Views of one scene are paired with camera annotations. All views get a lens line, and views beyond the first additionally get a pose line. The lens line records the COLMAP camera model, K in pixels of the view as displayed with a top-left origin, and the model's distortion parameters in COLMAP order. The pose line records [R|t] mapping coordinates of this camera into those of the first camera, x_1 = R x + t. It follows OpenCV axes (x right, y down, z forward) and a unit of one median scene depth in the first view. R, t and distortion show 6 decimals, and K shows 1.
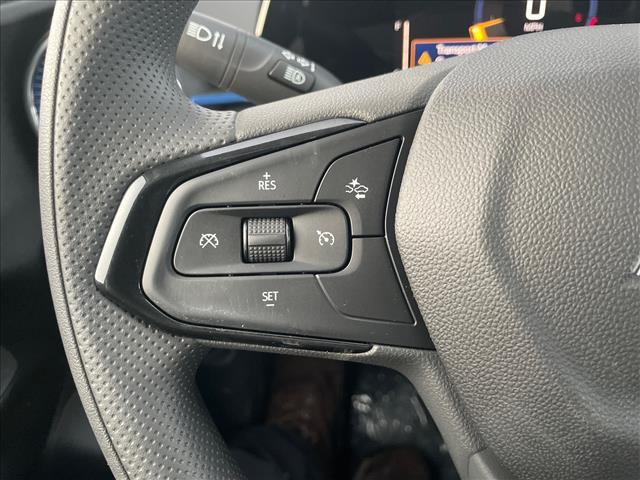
lens RADIAL K [[509.2, 0, 344.4], [0, 509.2, 232.0], [0, 0, 1]] dist [0.095979, -0.146623]
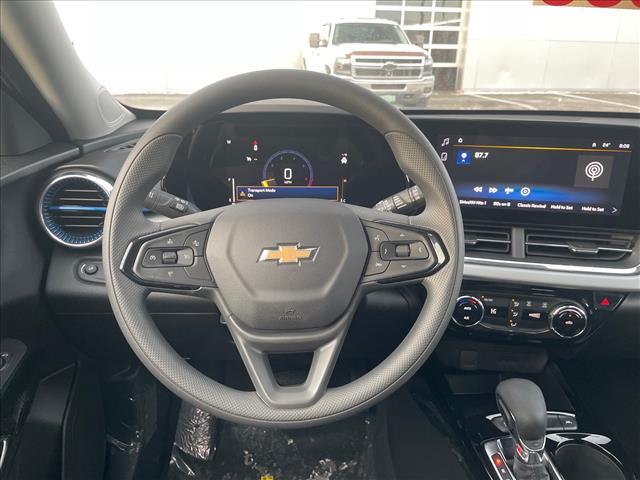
lens RADIAL K [[489.2, 0, 321.4], [0, 489.2, 237.1], [0, 0, 1]] dist [0.088559, -0.128352]
pose [[0.985216, -0.004601, 0.171255, 0.301211], [0.032212, 0.986785, -0.158801, 0.451452], [-0.168262, 0.161970, 0.972345, -2.525574]]
